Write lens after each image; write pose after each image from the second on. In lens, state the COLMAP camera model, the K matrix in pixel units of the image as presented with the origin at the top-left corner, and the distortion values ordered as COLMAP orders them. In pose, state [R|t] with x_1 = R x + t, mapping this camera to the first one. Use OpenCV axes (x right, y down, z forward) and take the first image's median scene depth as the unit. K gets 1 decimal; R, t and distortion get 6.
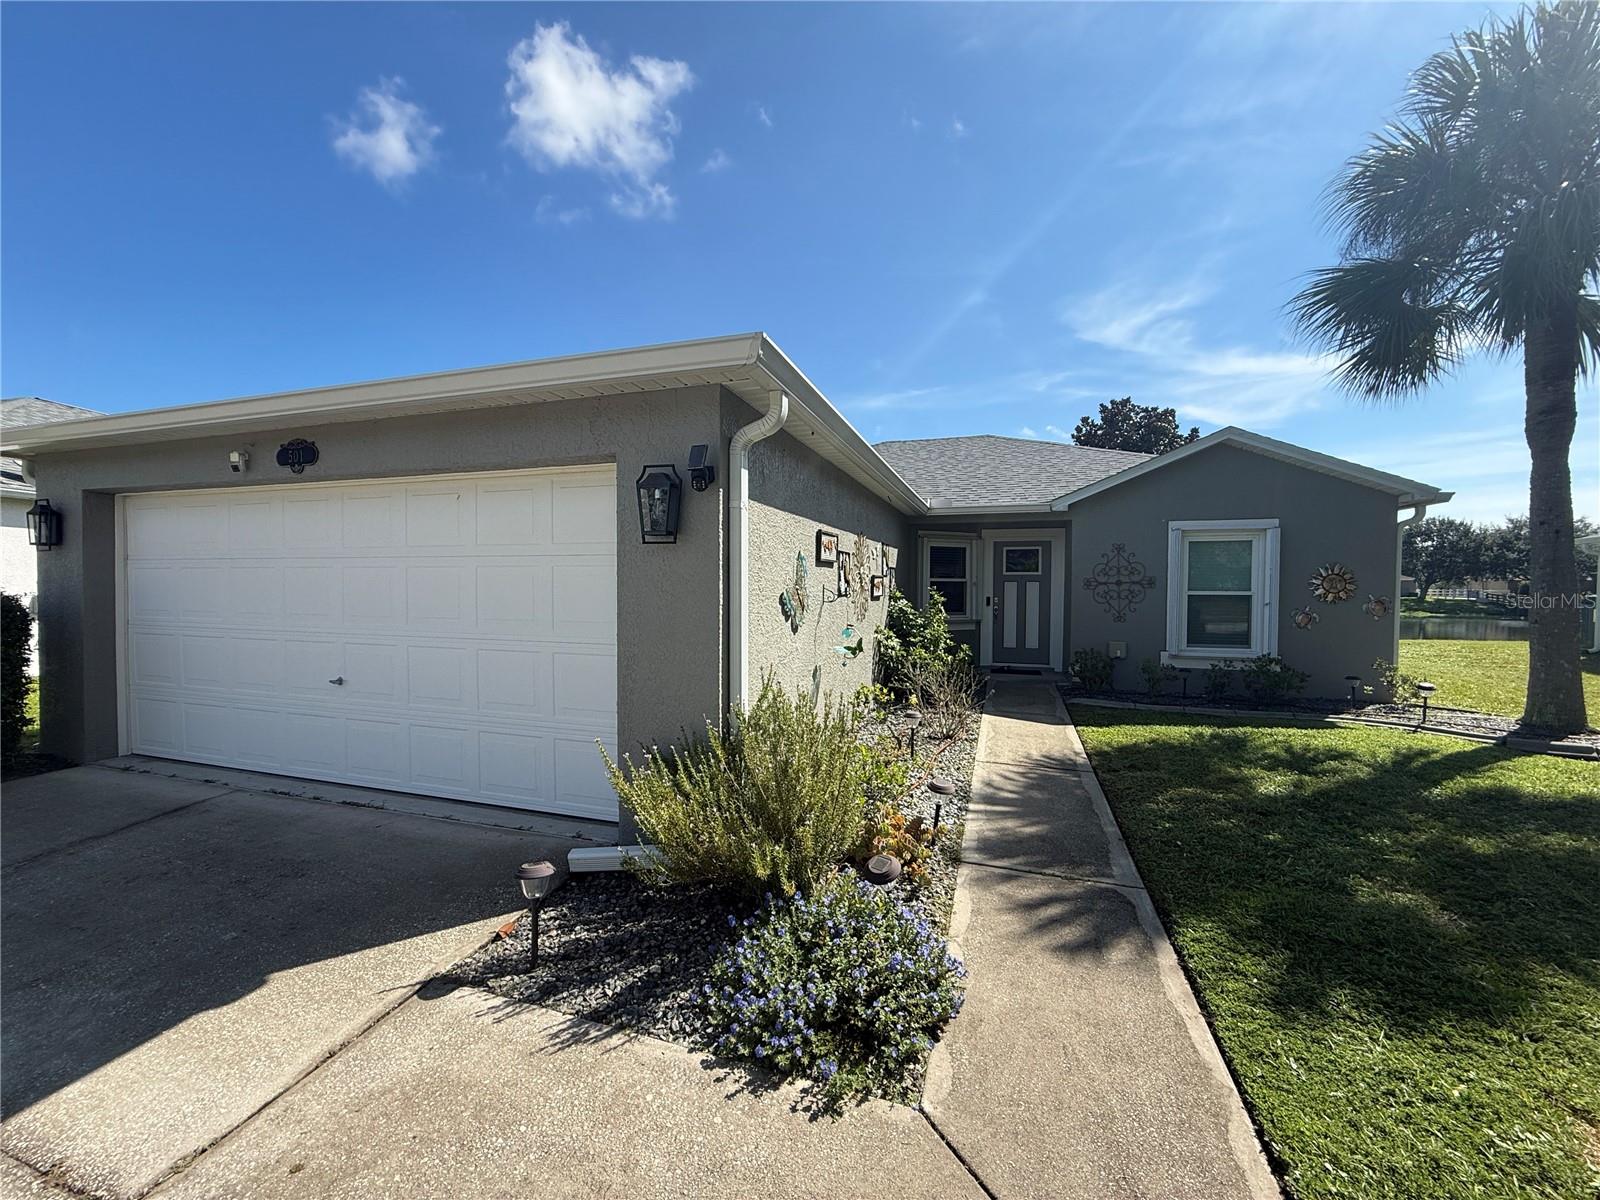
lens RADIAL K [[634.0, 0, 797.7], [0, 634.0, 598.8], [0, 0, 1]] dist [0.003336, 0.000326]
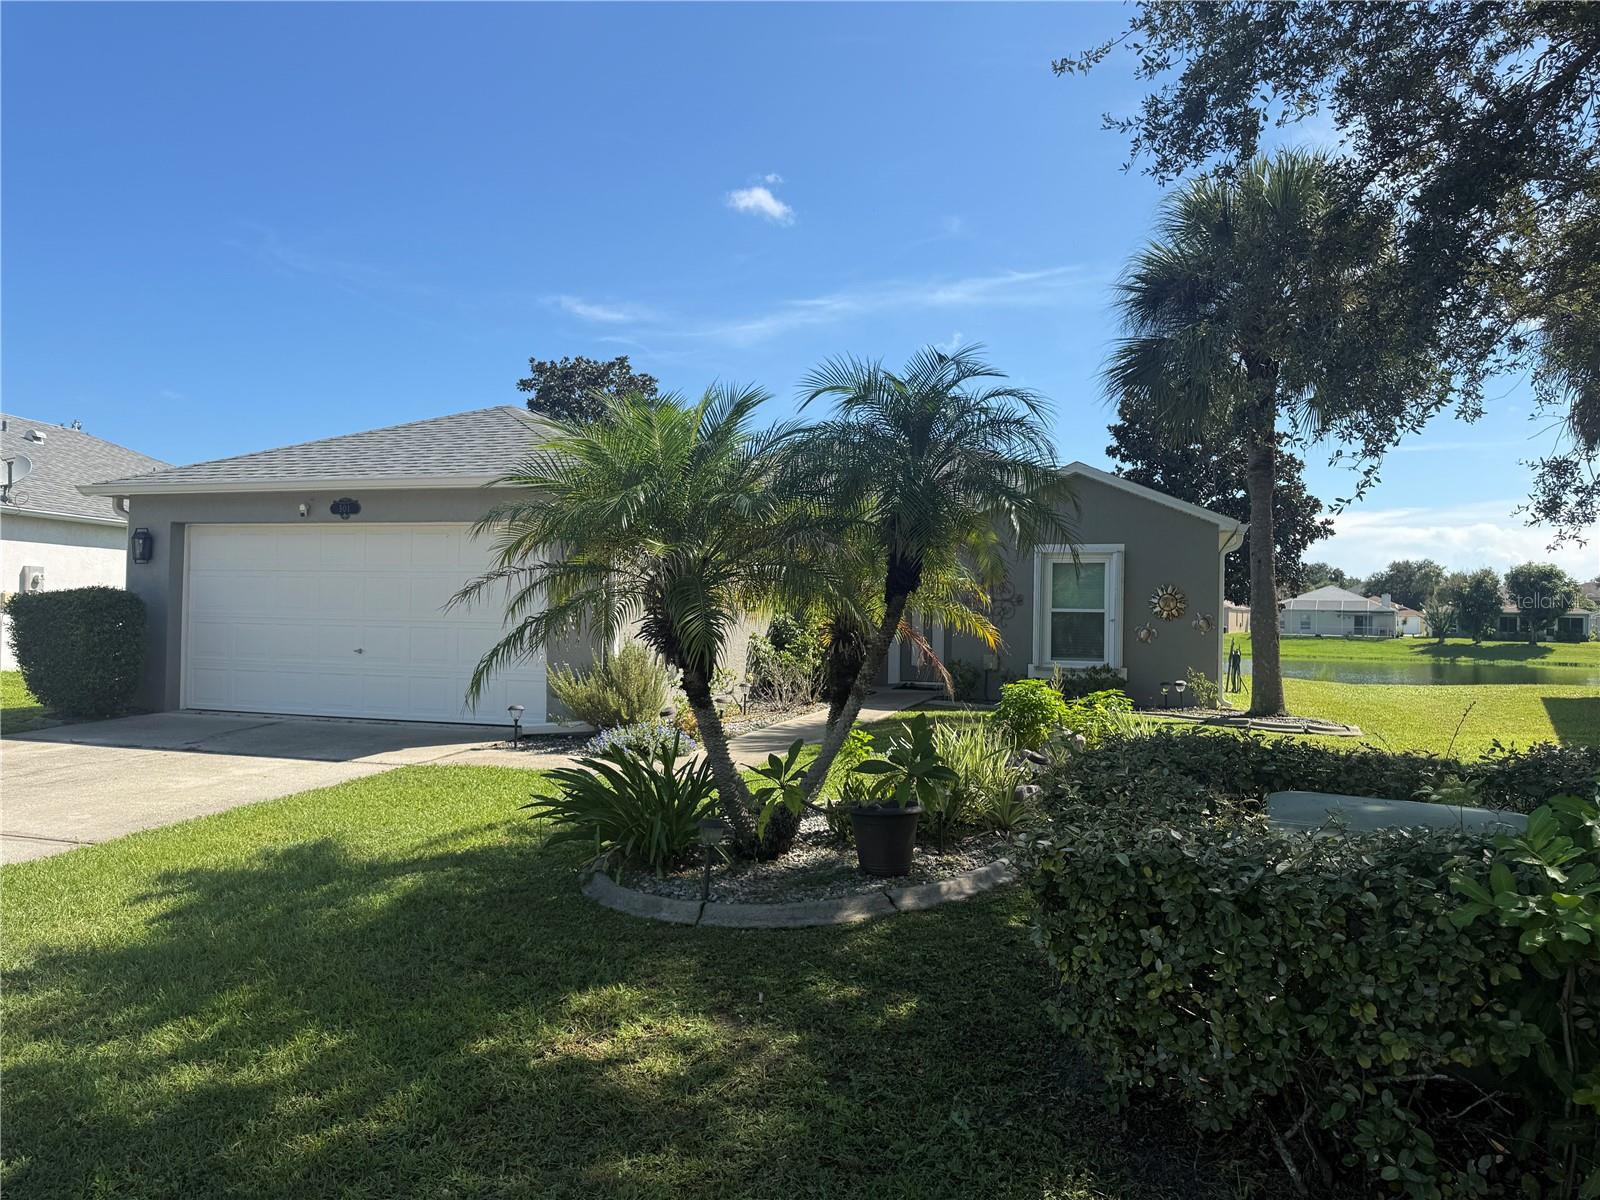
lens RADIAL K [[1111.4, 0, 800.0], [0, 1111.4, 600.0], [0, 0, 1]] dist [0.158740, -0.175267]
pose [[0.999925, 0.012082, -0.002054, 0.194966], [-0.012148, 0.999277, -0.036022, 0.050235], [0.001617, 0.036044, 0.999349, -0.966156]]
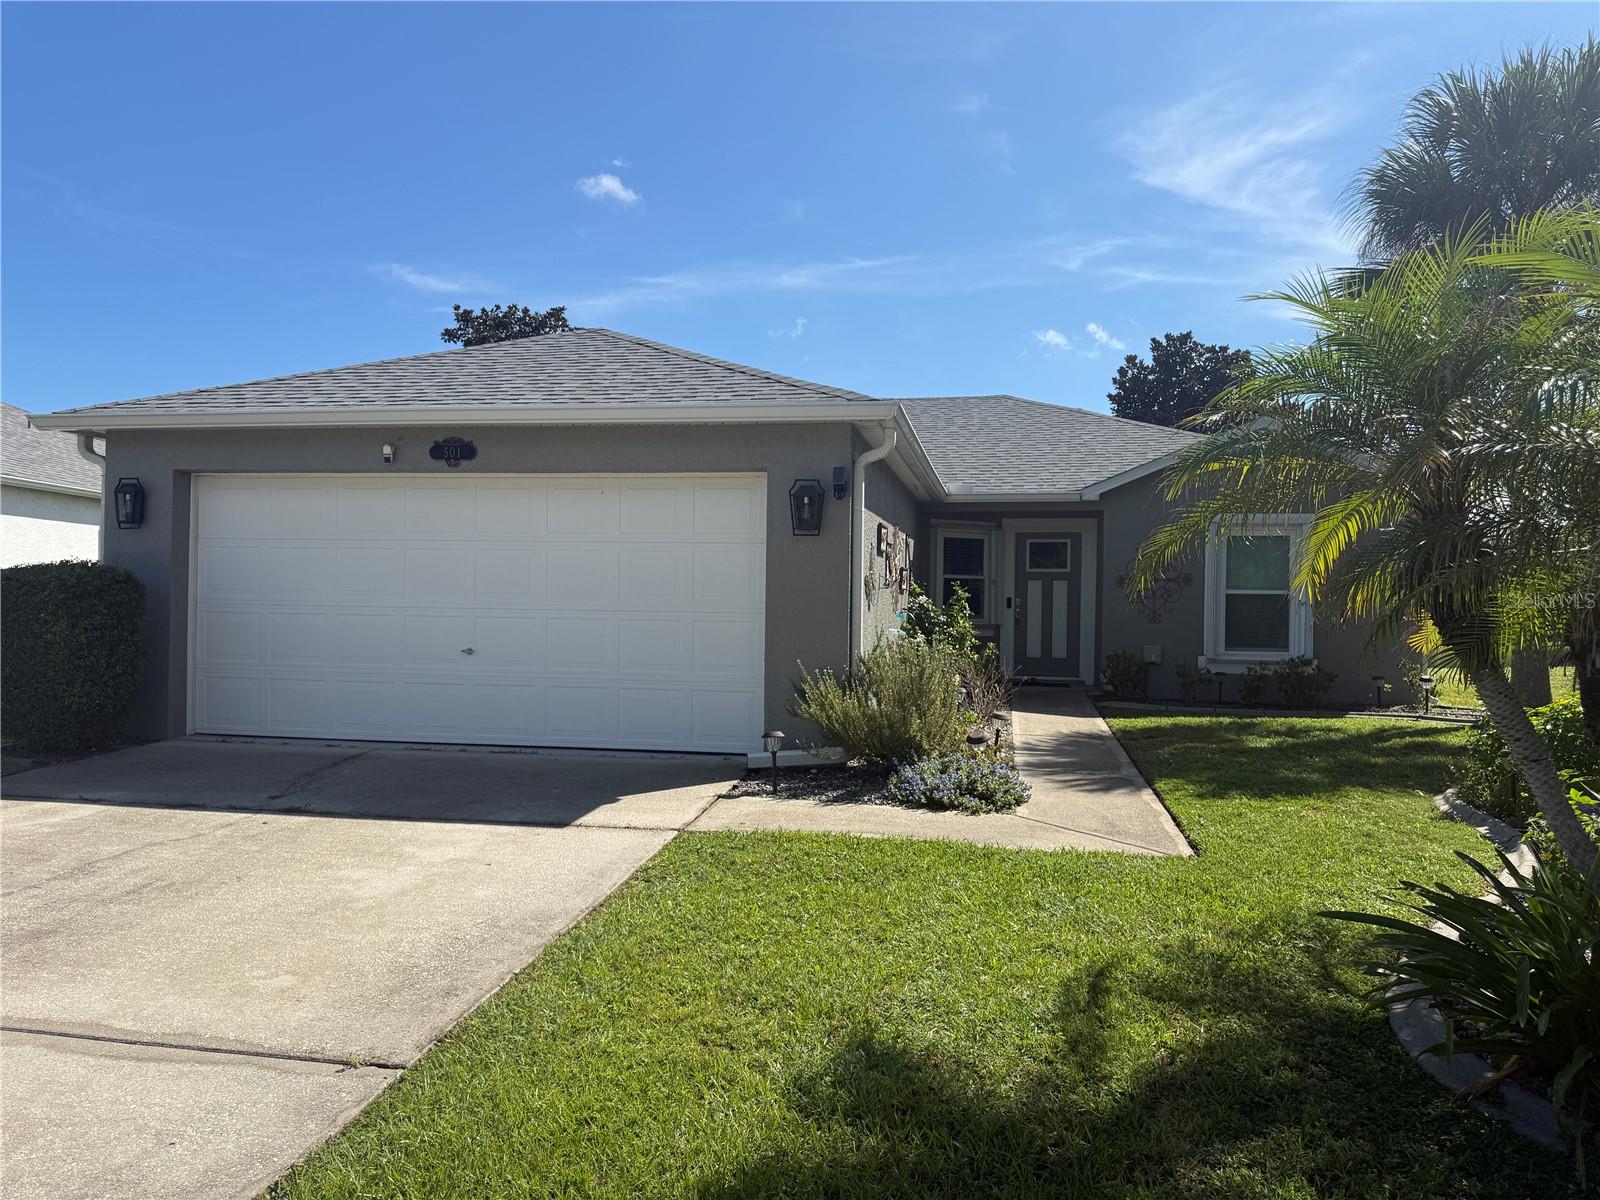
lens RADIAL K [[1111.4, 0, 800.0], [0, 1111.4, 600.0], [0, 0, 1]] dist [0.158740, -0.175267]
pose [[0.991321, 0.008317, 0.131198, -0.220990], [-0.005654, 0.999771, -0.020658, 0.042027], [-0.131340, 0.019737, 0.991141, -0.568229]]
